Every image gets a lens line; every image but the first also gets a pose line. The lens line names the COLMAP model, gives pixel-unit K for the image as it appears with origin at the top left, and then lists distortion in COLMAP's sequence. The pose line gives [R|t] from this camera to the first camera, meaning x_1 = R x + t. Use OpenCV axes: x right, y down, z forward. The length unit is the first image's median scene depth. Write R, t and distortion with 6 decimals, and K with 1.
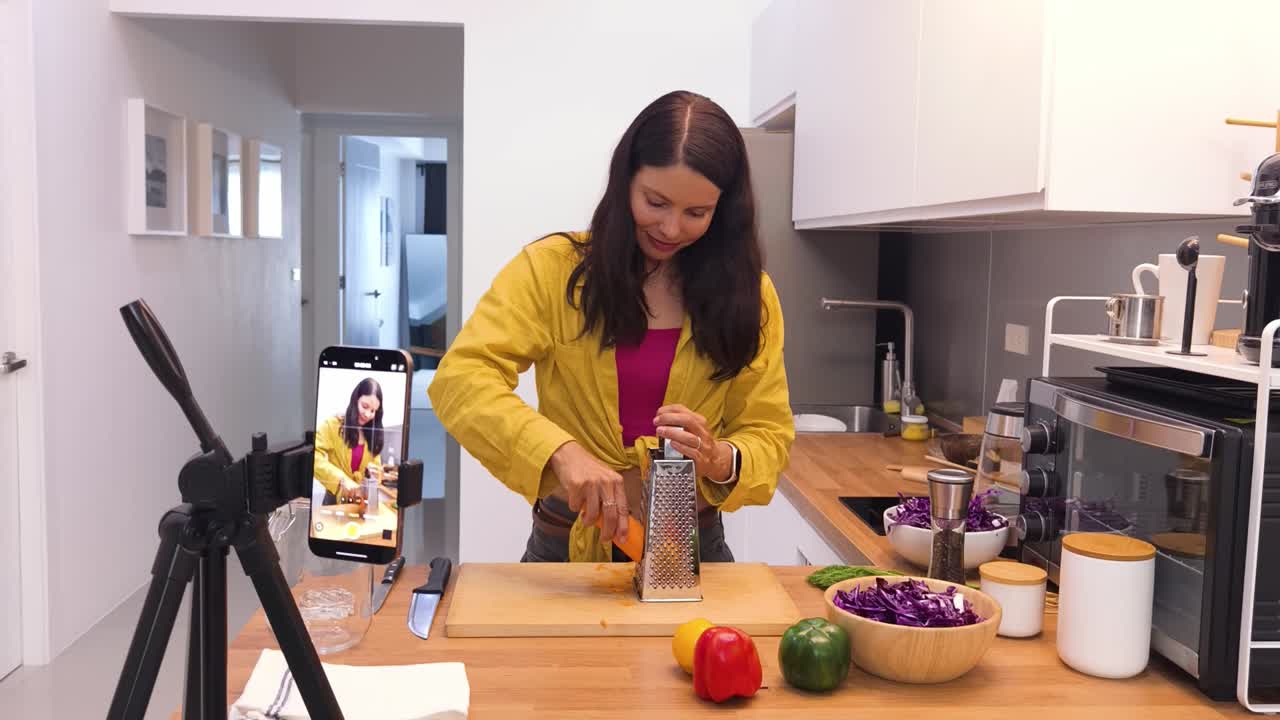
lens RADIAL K [[1136.4, 0, 640.0], [0, 1136.4, 360.0], [0, 0, 1]] dist [0.006137, 0.010779]
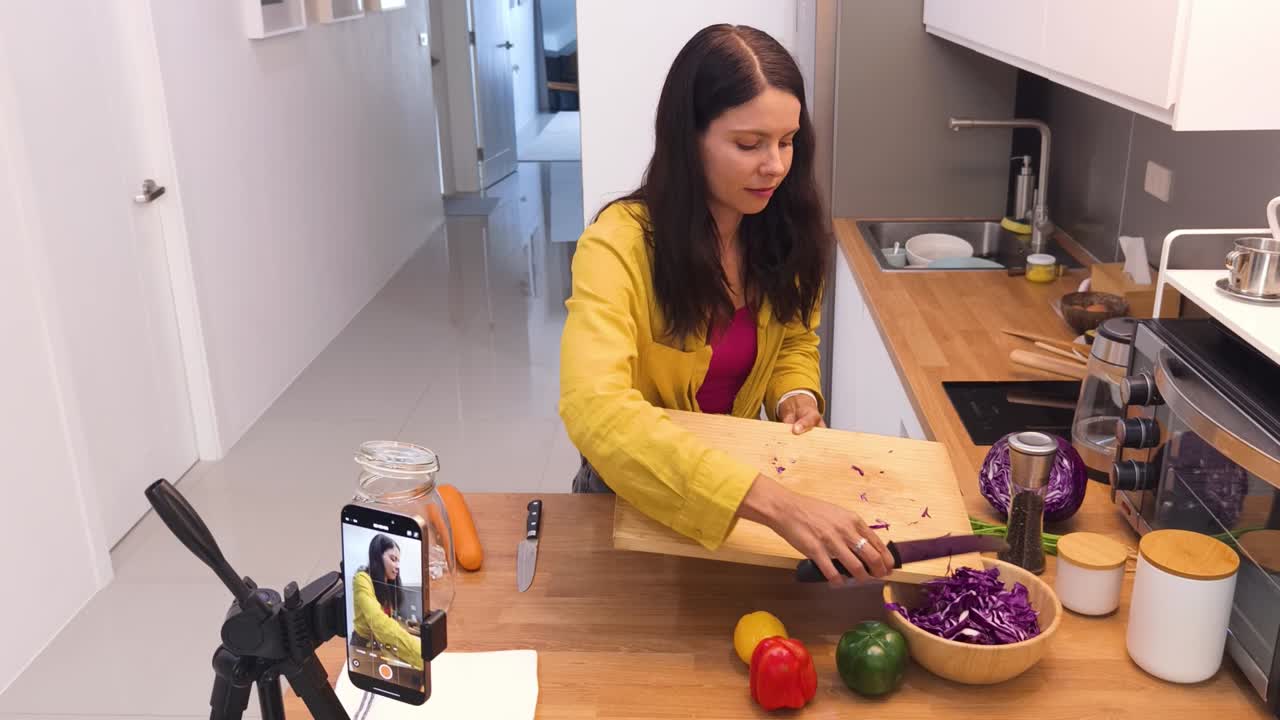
lens RADIAL K [[1136.7, 0, 640.0], [0, 1136.7, 360.0], [0, 0, 1]] dist [-0.000894, 0.008606]
pose [[0.991305, 0.003839, -0.131526, 0.060844], [0.029090, 0.968446, 0.247519, -0.195471], [0.128326, -0.249193, 0.959914, 0.044716]]
